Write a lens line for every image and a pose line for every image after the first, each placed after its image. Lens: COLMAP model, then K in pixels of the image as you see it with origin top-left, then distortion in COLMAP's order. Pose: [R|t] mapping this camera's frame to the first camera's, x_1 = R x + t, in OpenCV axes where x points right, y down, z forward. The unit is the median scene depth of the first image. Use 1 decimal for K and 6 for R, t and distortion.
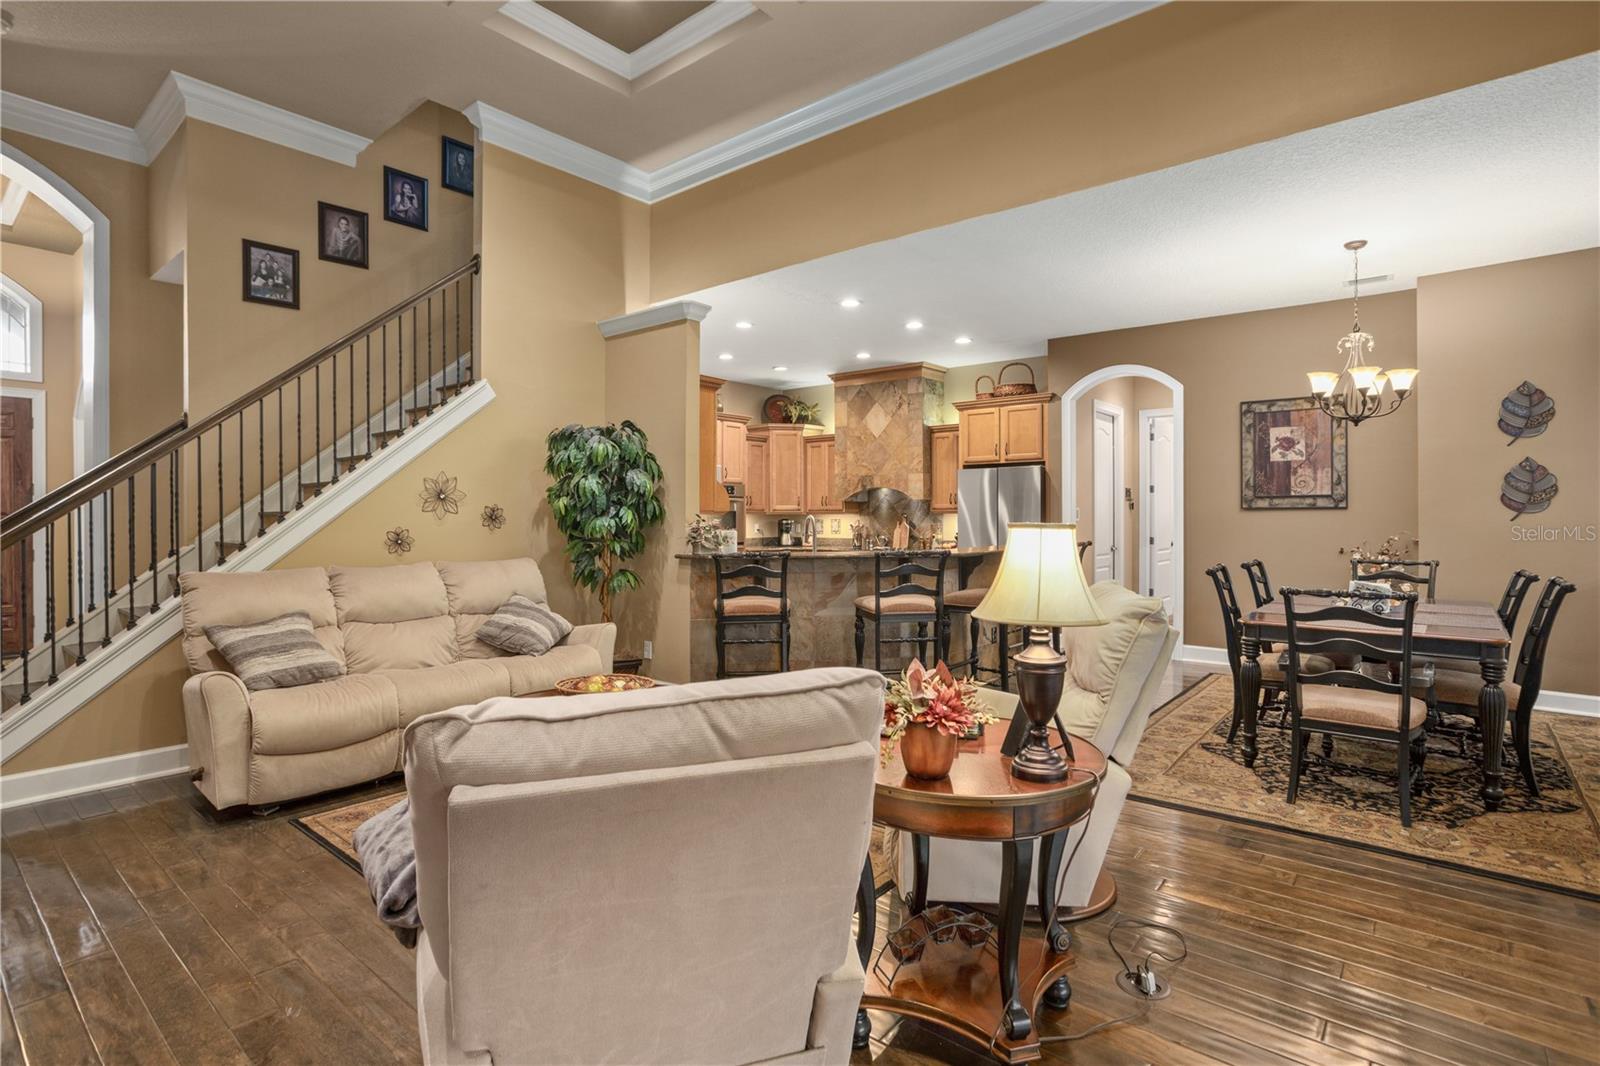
lens RADIAL K [[787.6, 0, 791.1], [0, 787.6, 525.7], [0, 0, 1]] dist [-0.046771, 0.024791]
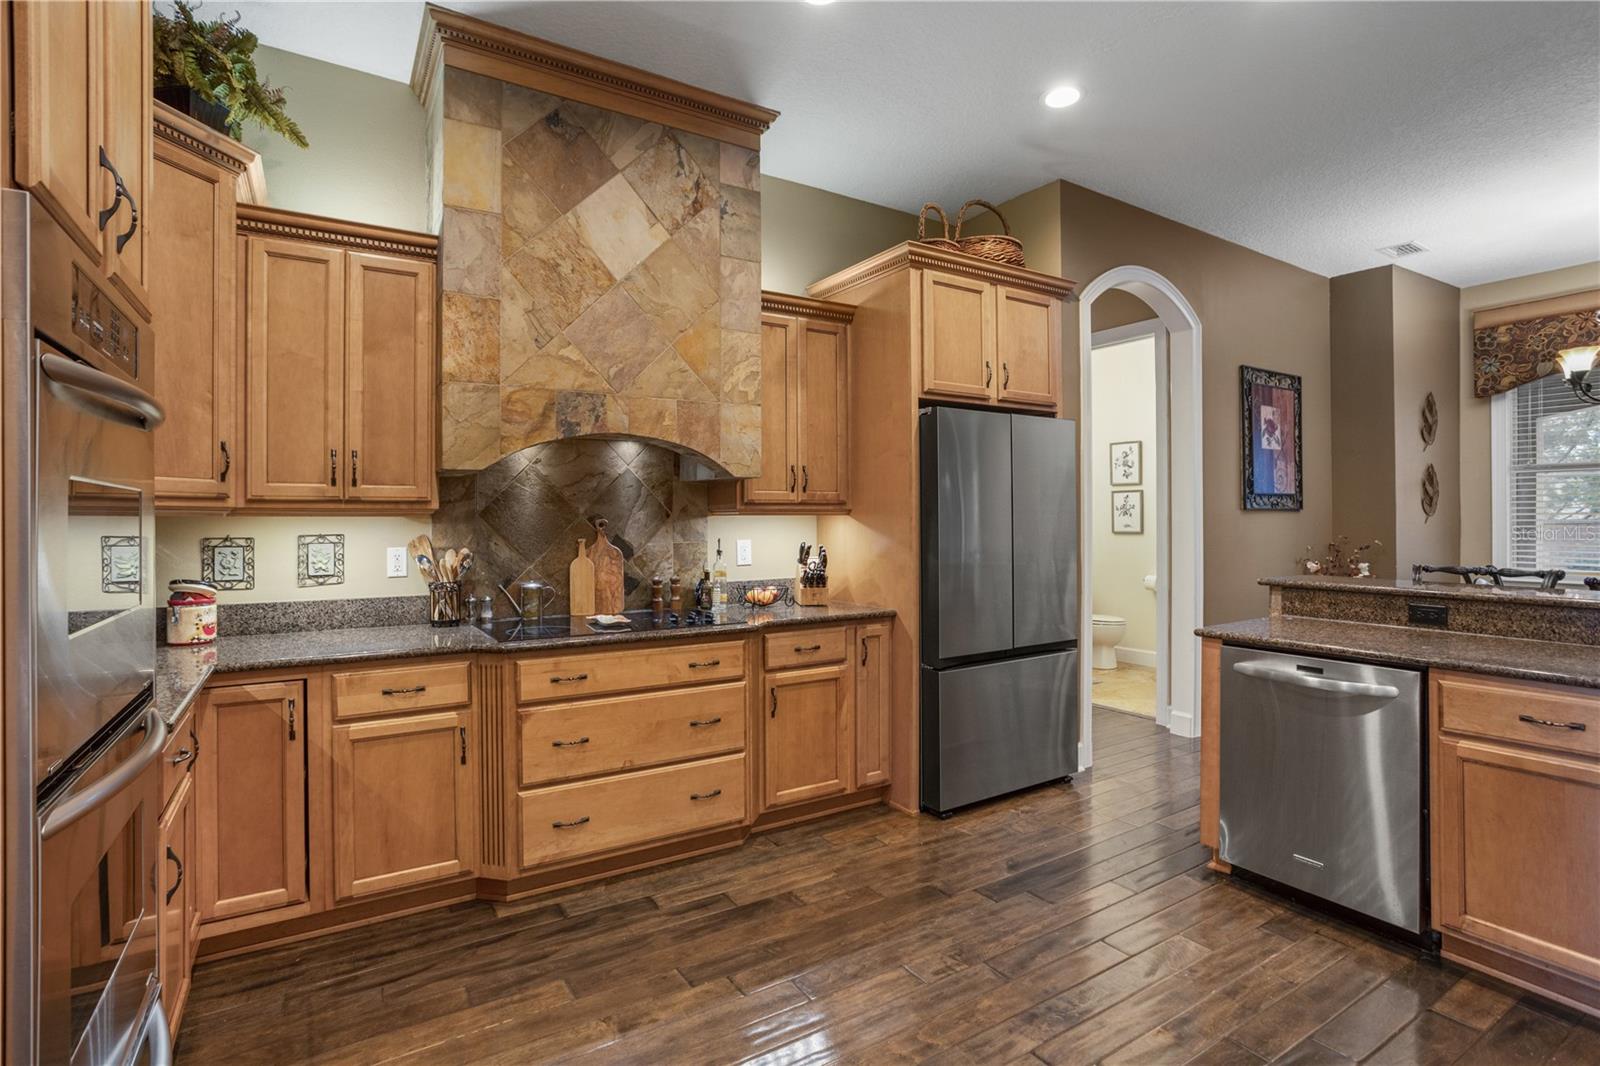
lens RADIAL K [[787.6, 0, 802.7], [0, 787.6, 523.1], [0, 0, 1]] dist [-0.046771, 0.024791]
pose [[0.302043, 0.000781, 0.953294, -0.172756], [0.018364, 0.999809, -0.006637, -0.008356], [-0.953117, 0.019511, 0.301971, 0.820381]]
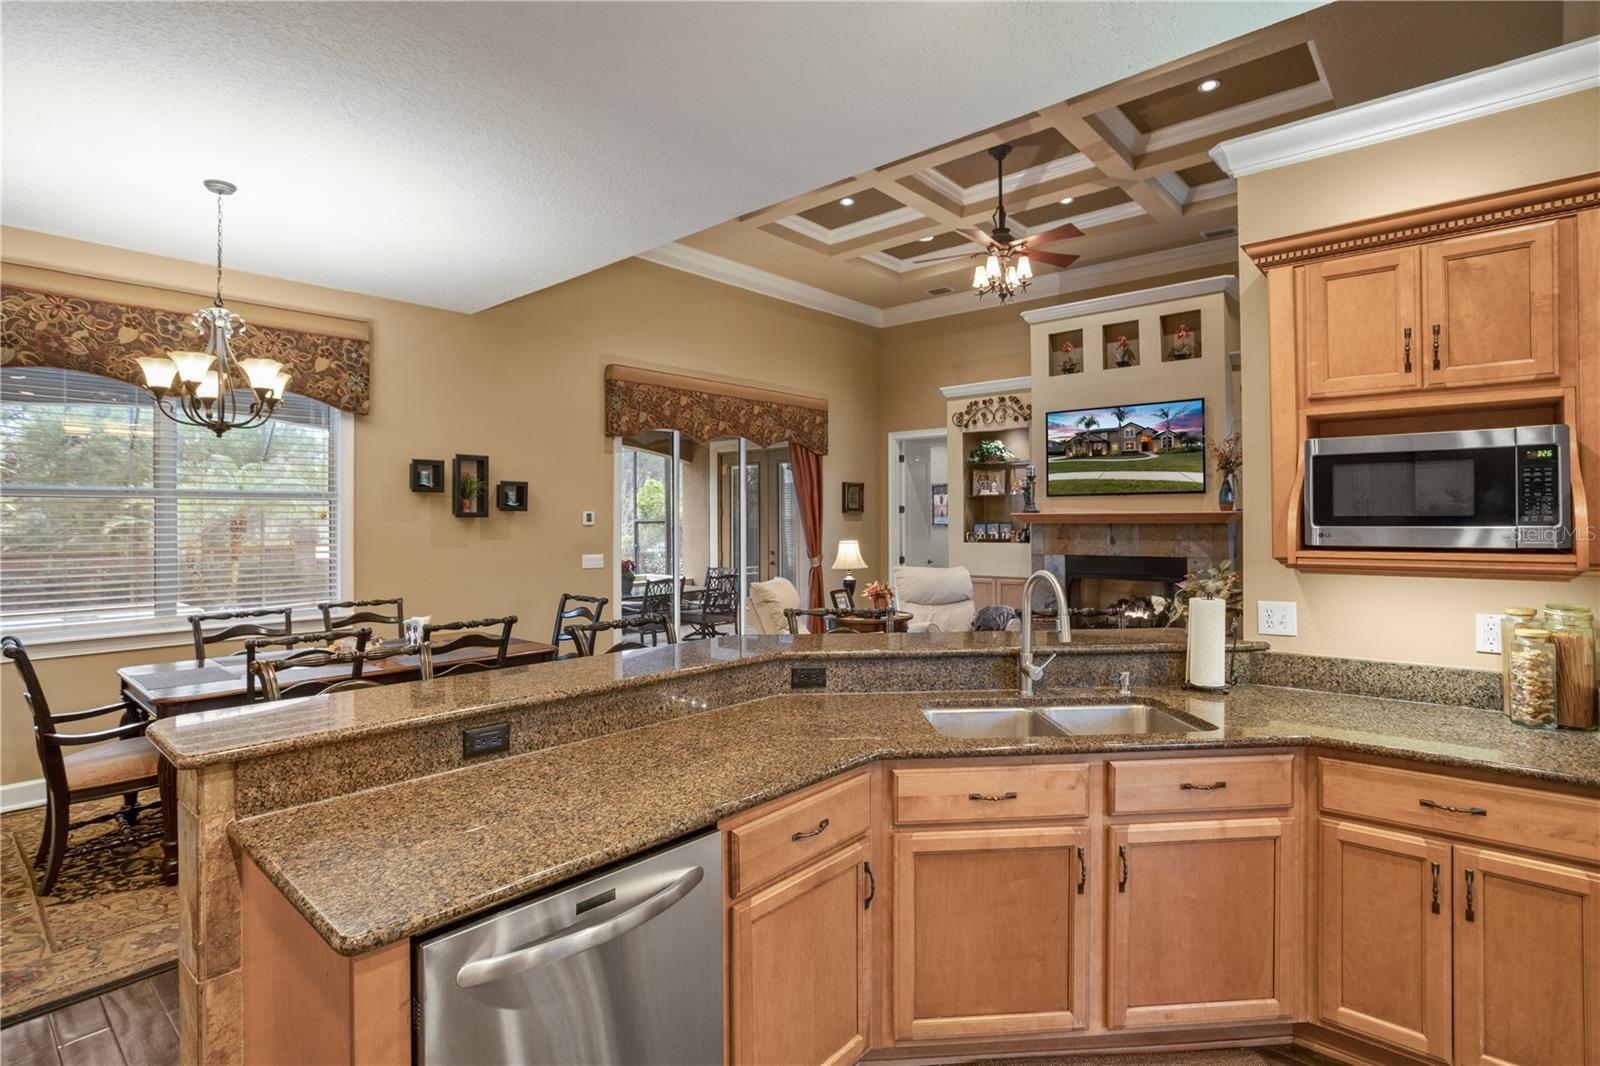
lens RADIAL K [[787.6, 0, 797.9], [0, 787.6, 515.0], [0, 0, 1]] dist [-0.046771, 0.024791]
pose [[-0.999842, 0.010043, 0.014691, 0.095032], [0.010196, 0.999894, 0.010365, -0.029672], [-0.014585, 0.010513, -0.999838, 0.878665]]
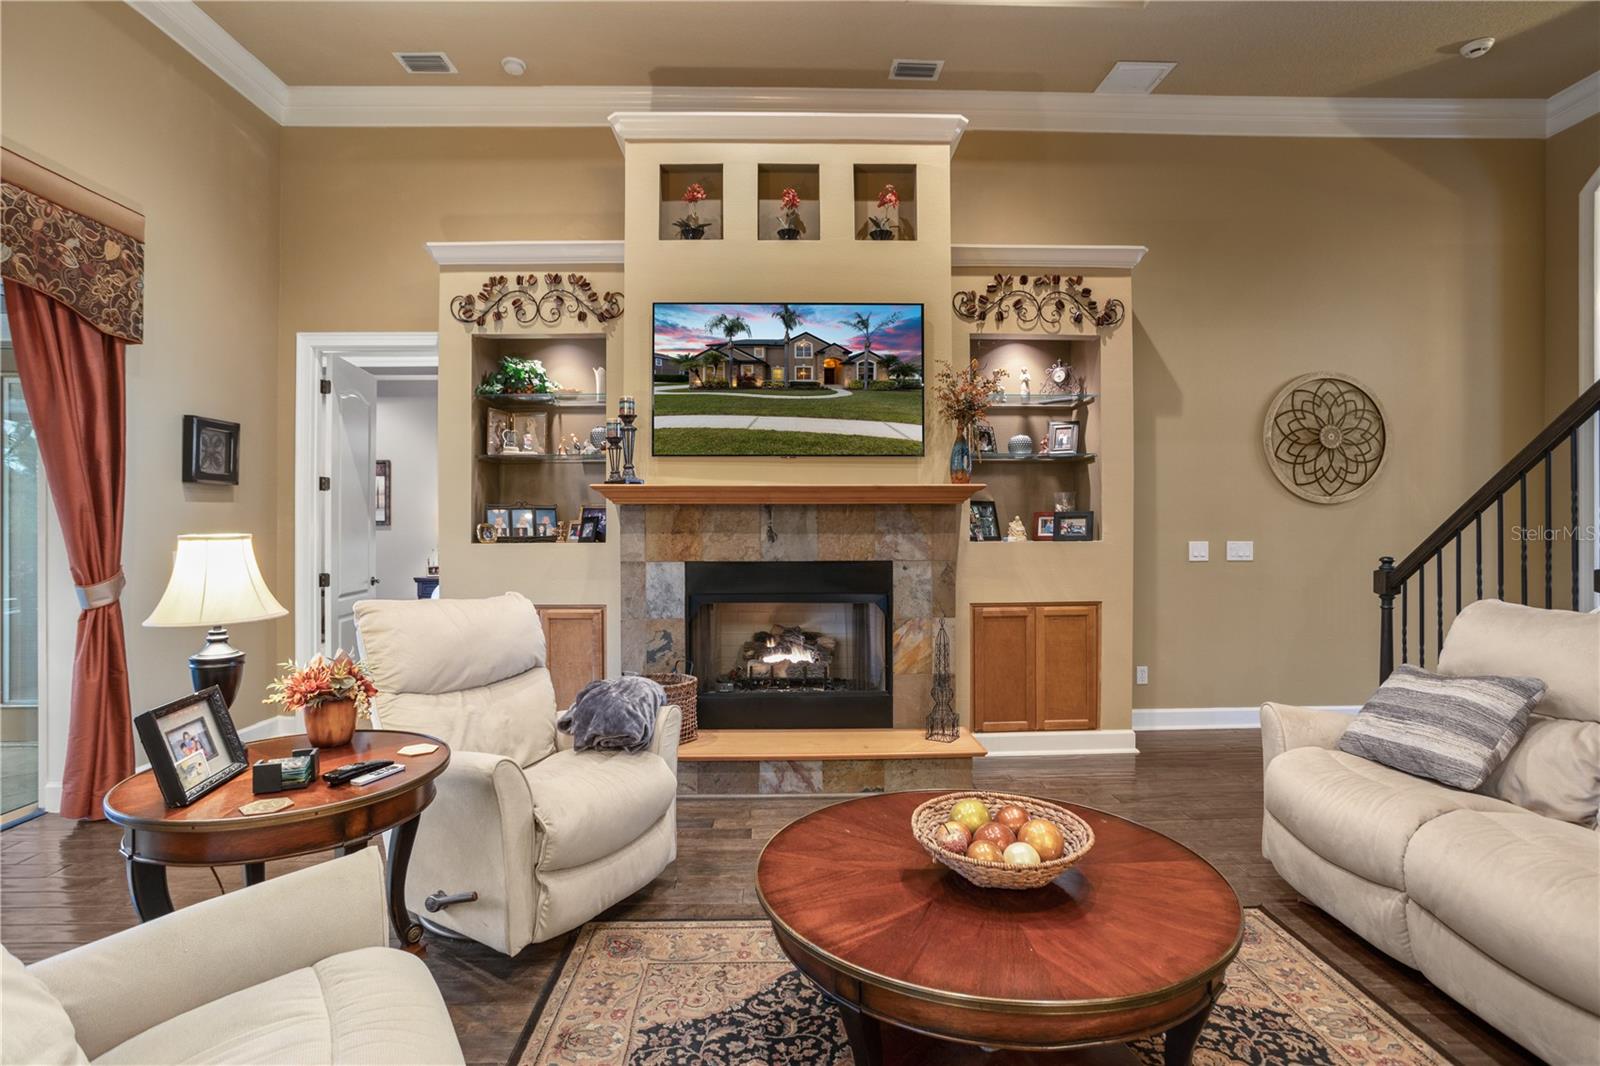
lens RADIAL K [[787.6, 0, 796.0], [0, 787.6, 522.9], [0, 0, 1]] dist [-0.046771, 0.024791]
pose [[-0.751803, 0.002448, -0.659384, 0.081093], [-0.005088, 0.999942, 0.009514, -0.004809], [0.659369, 0.010508, -0.751746, 0.450629]]
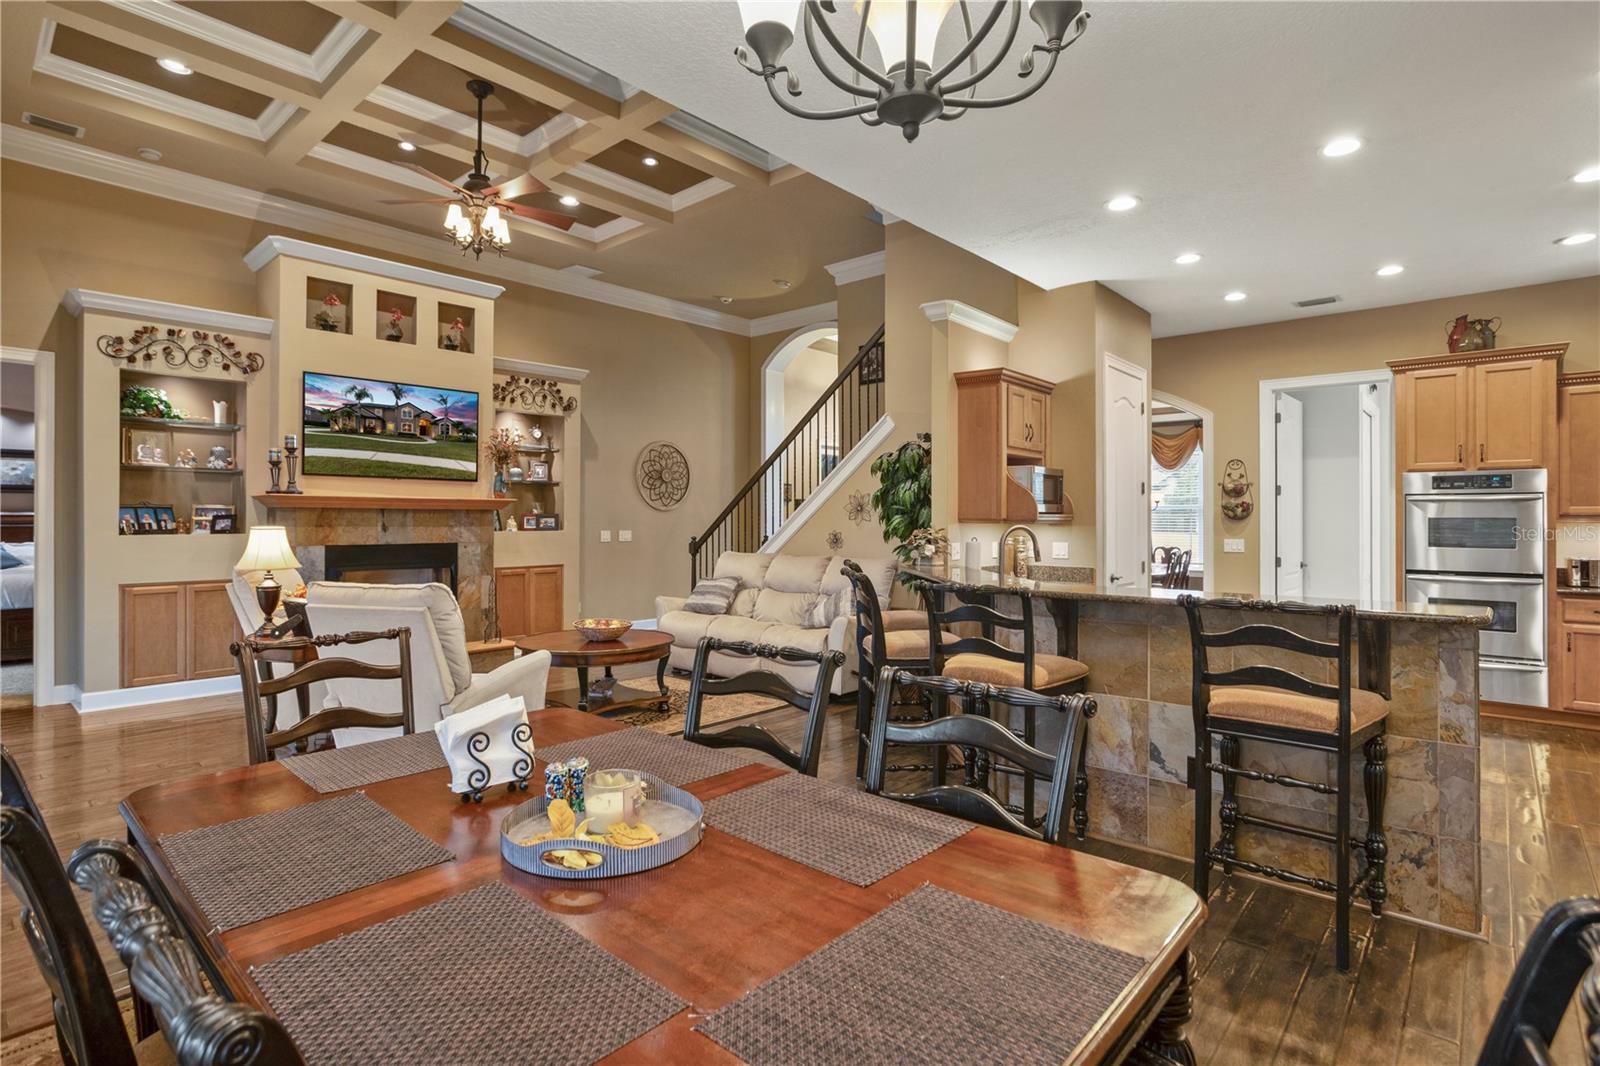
lens RADIAL K [[787.6, 0, 802.3], [0, 787.6, 517.3], [0, 0, 1]] dist [-0.046771, 0.024791]
pose [[-0.028803, -0.000044, -0.999585, 0.486711], [-0.017714, 0.999843, 0.000466, -0.009892], [0.999428, 0.017720, -0.028799, 0.502129]]
